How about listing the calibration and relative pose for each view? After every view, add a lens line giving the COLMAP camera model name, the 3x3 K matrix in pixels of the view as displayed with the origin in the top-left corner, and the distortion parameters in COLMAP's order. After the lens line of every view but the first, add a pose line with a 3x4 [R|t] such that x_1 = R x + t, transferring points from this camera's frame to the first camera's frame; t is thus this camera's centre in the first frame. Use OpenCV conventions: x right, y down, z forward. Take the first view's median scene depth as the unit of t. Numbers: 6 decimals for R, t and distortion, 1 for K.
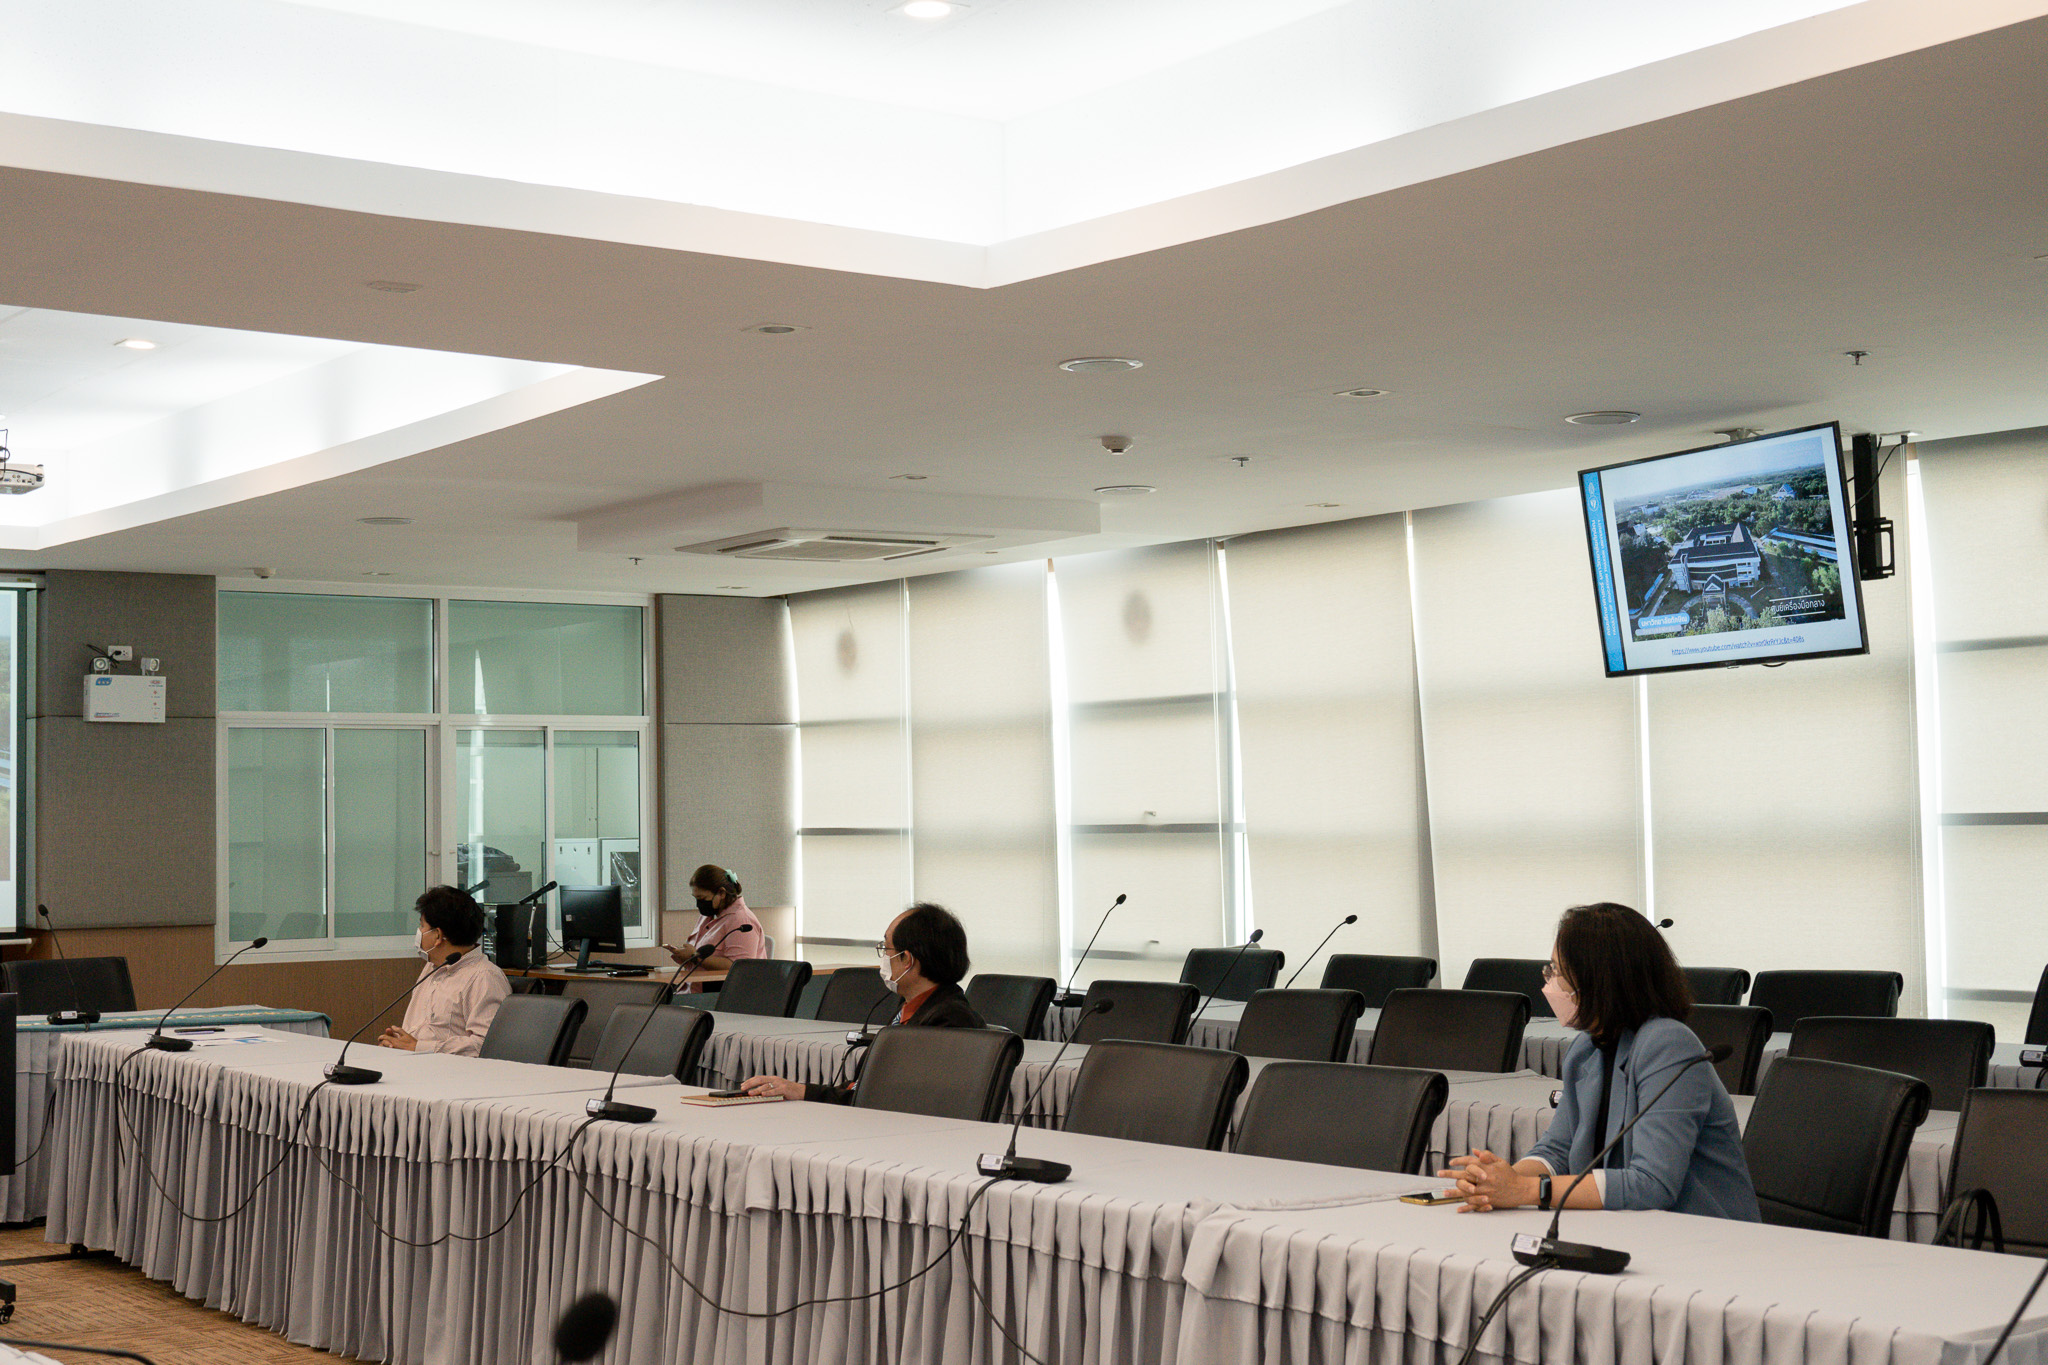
lens RADIAL K [[2879.2, 0, 1024.0], [0, 2879.2, 682.5], [0, 0, 1]] dist [-0.022024, 0.106796]
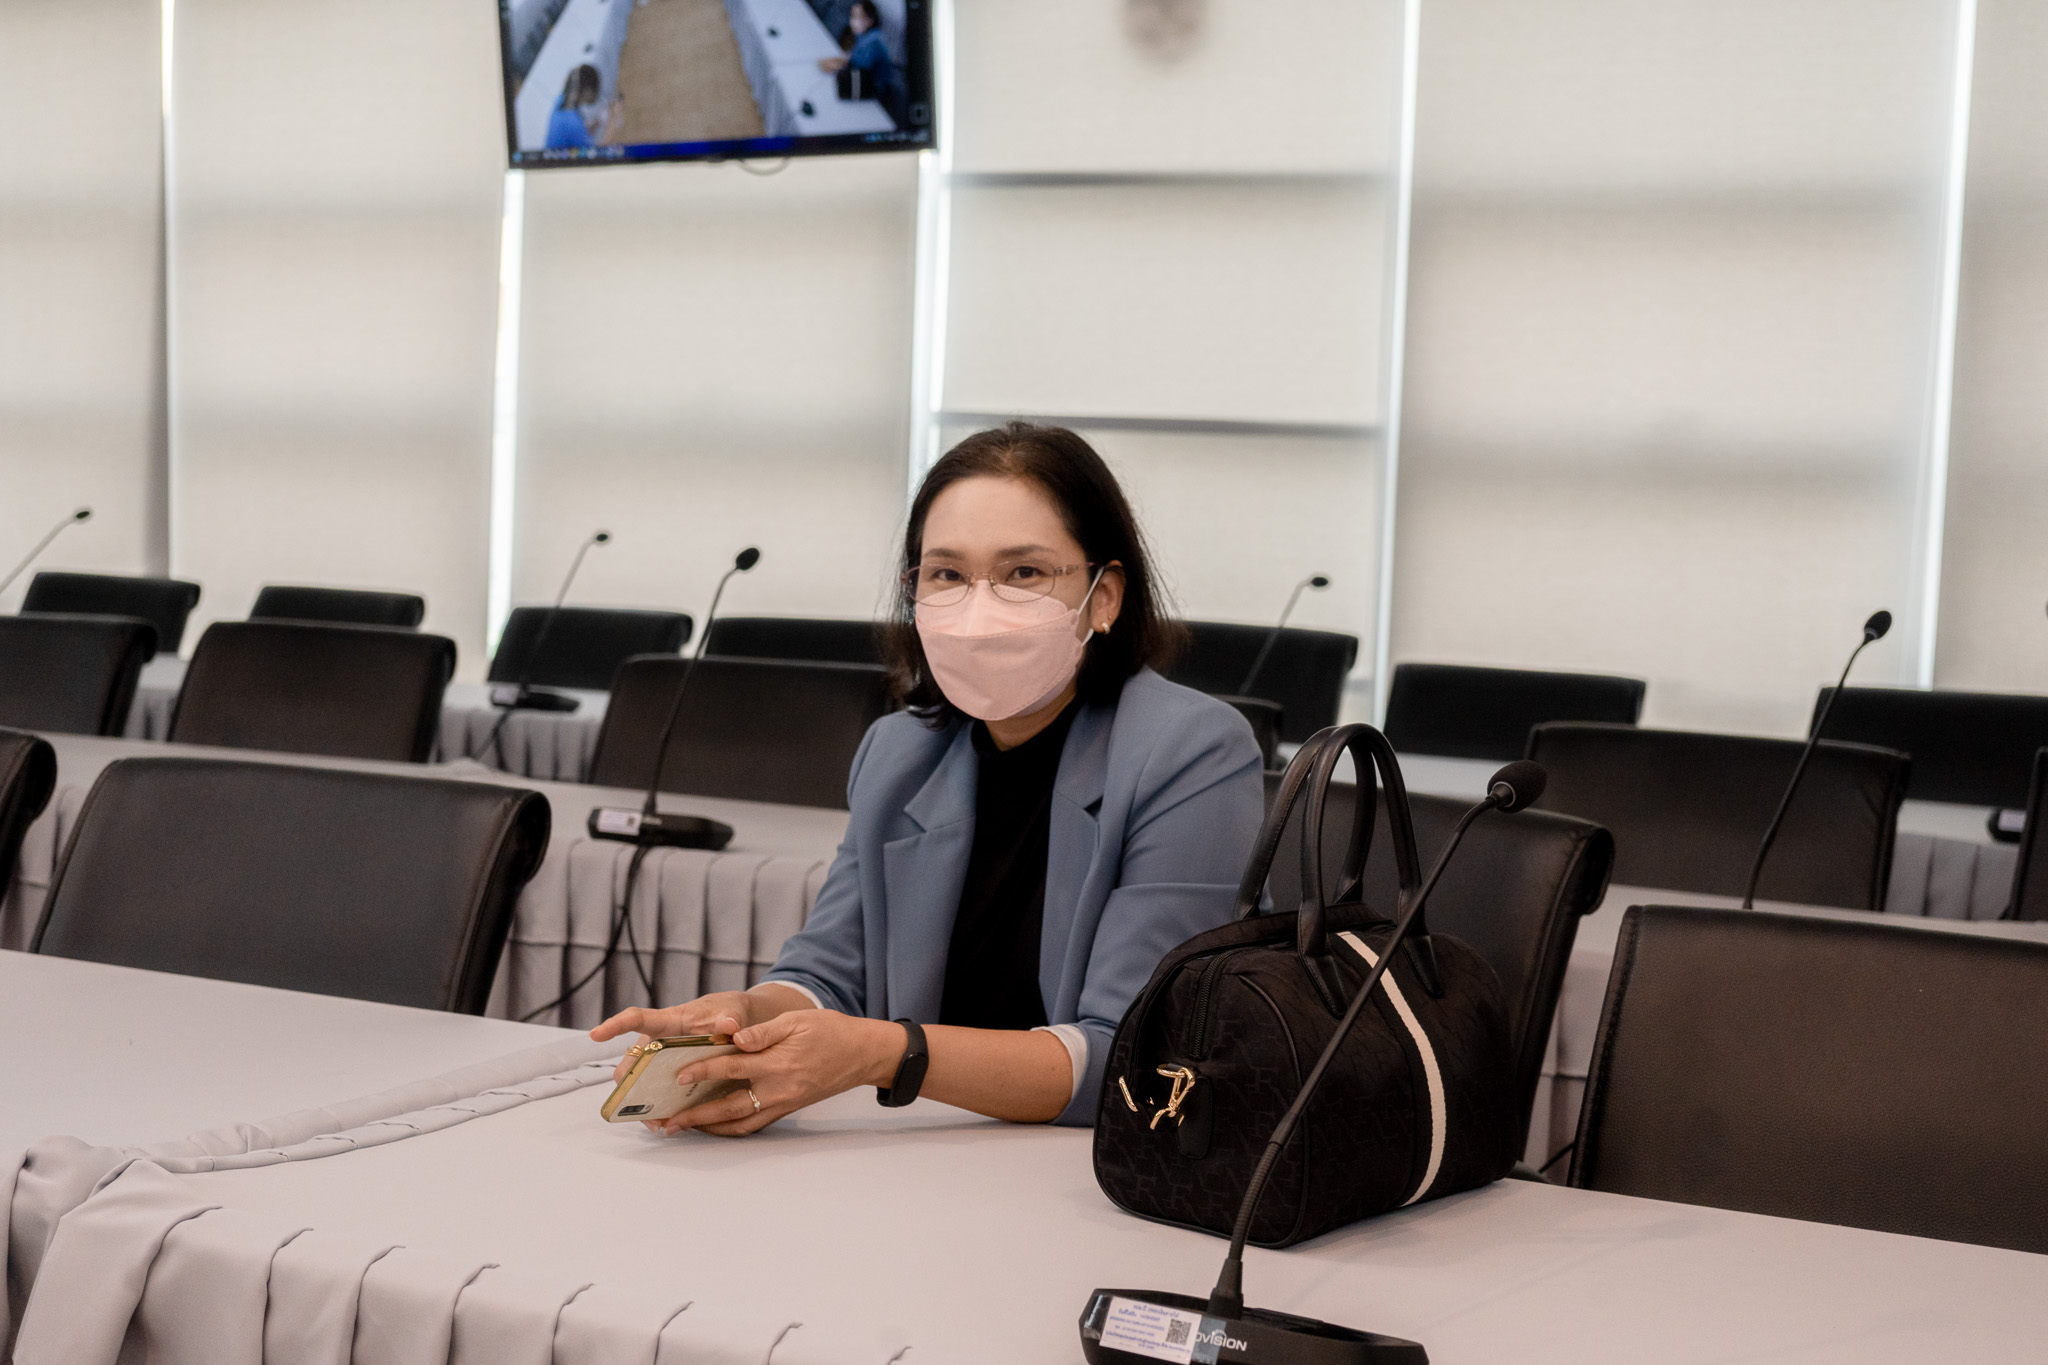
lens RADIAL K [[2895.7, 0, 1024.0], [0, 2895.7, 682.5], [0, 0, 1]] dist [-0.139636, 0.491531]
pose [[0.883099, 0.025348, 0.468501, -0.003715], [-0.080926, 0.991803, 0.098880, 0.071588], [-0.462155, -0.125235, 0.877912, 0.605828]]
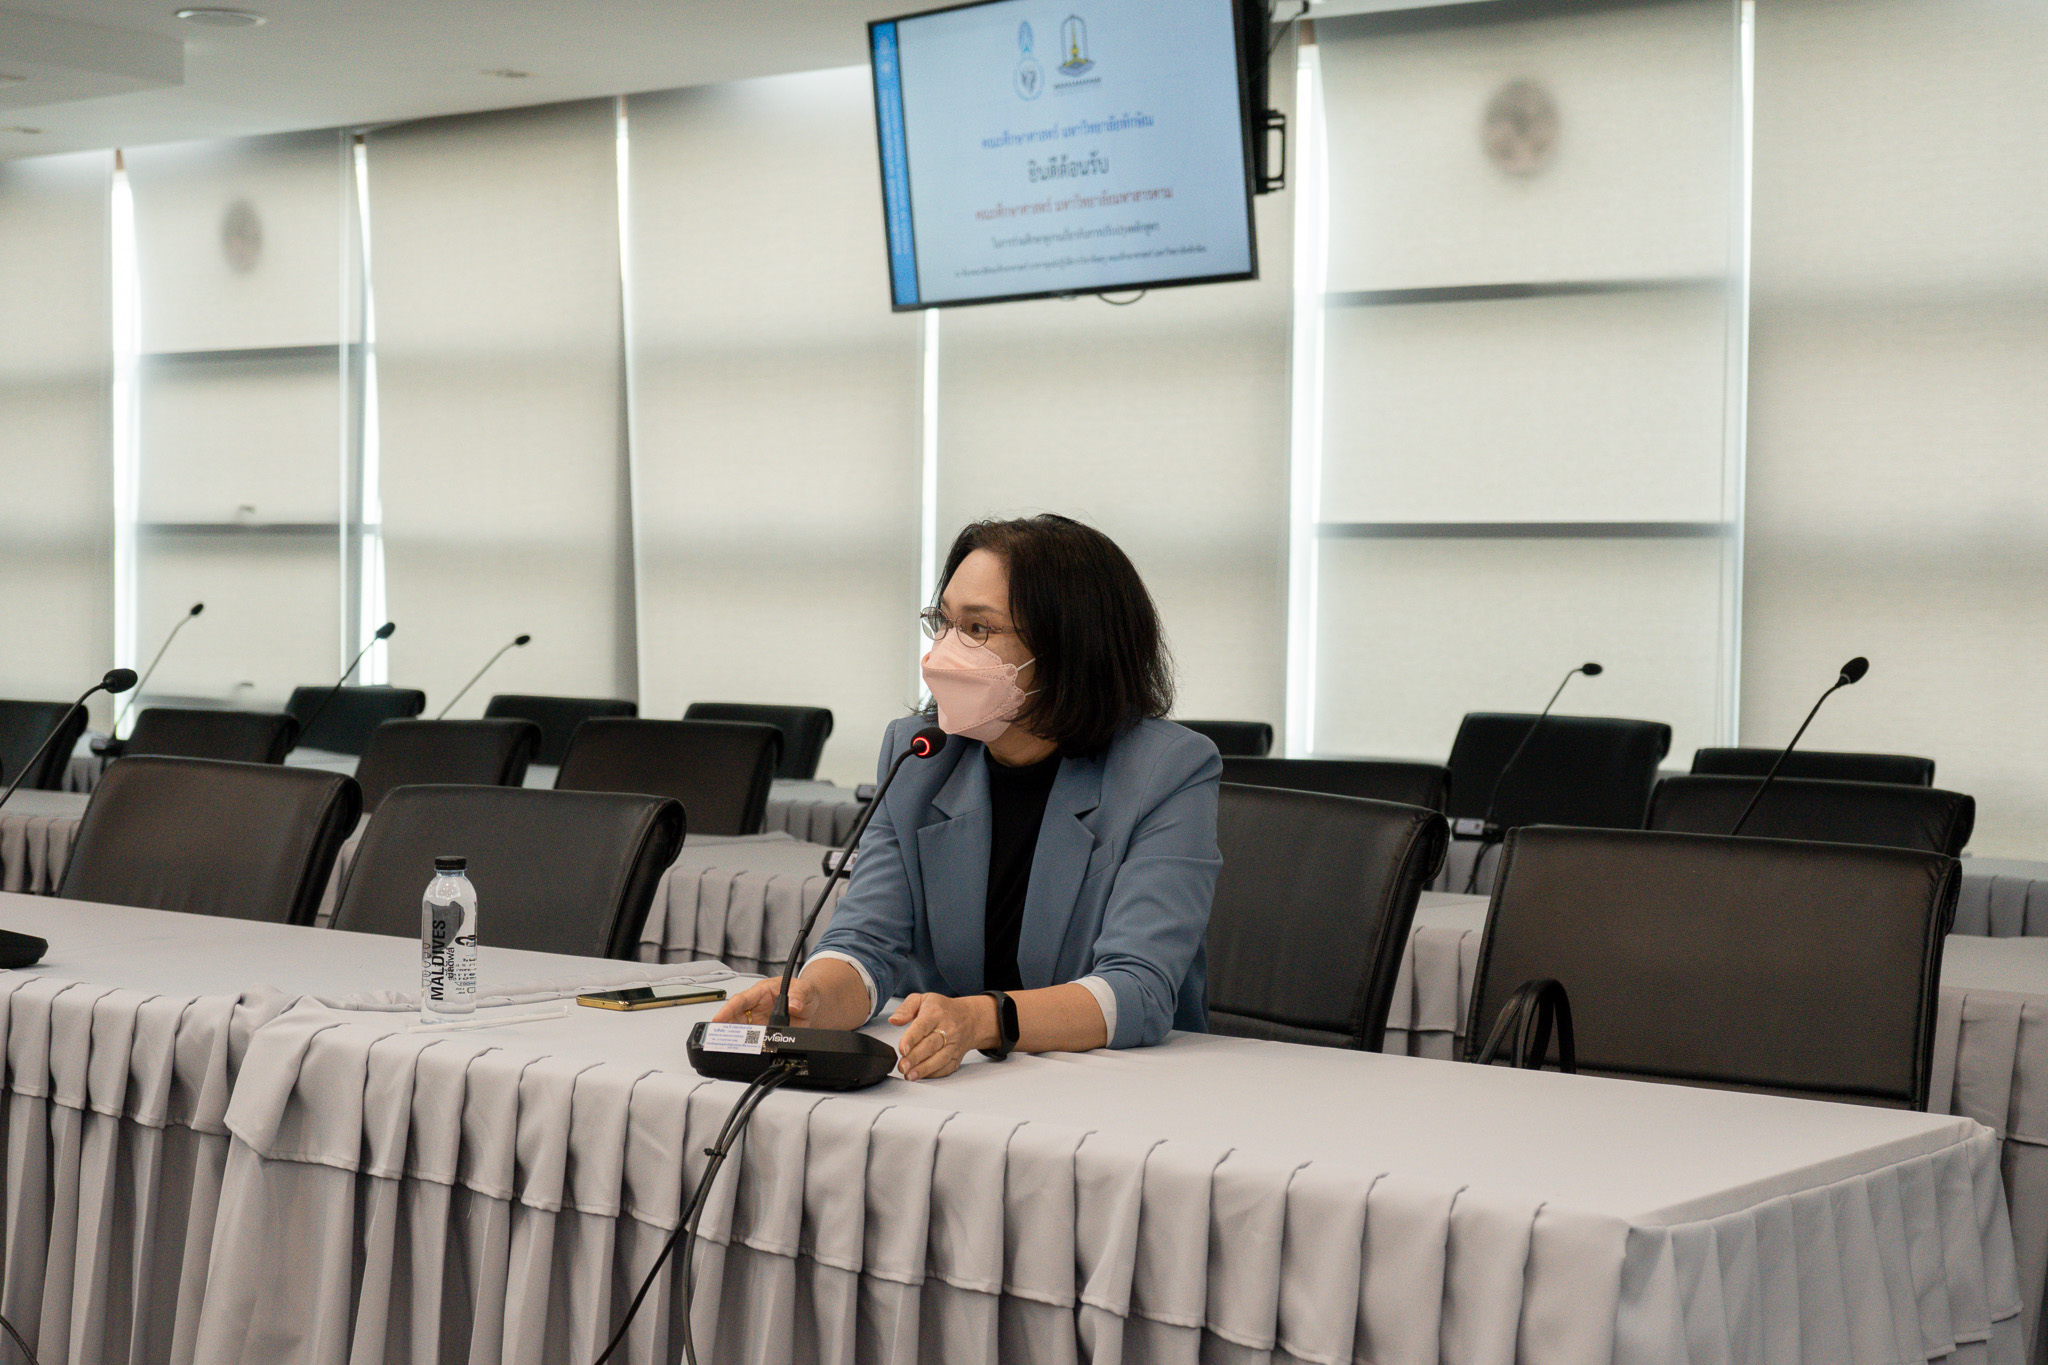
lens RADIAL K [[3346.5, 0, 1024.0], [0, 3346.5, 682.5], [0, 0, 1]] dist [-0.020348, 0.188457]
pose [[0.964316, 0.032271, 0.262778, 0.029322], [-0.049863, 0.996919, 0.060552, 0.068024], [-0.260015, -0.071494, 0.962954, 0.310962]]
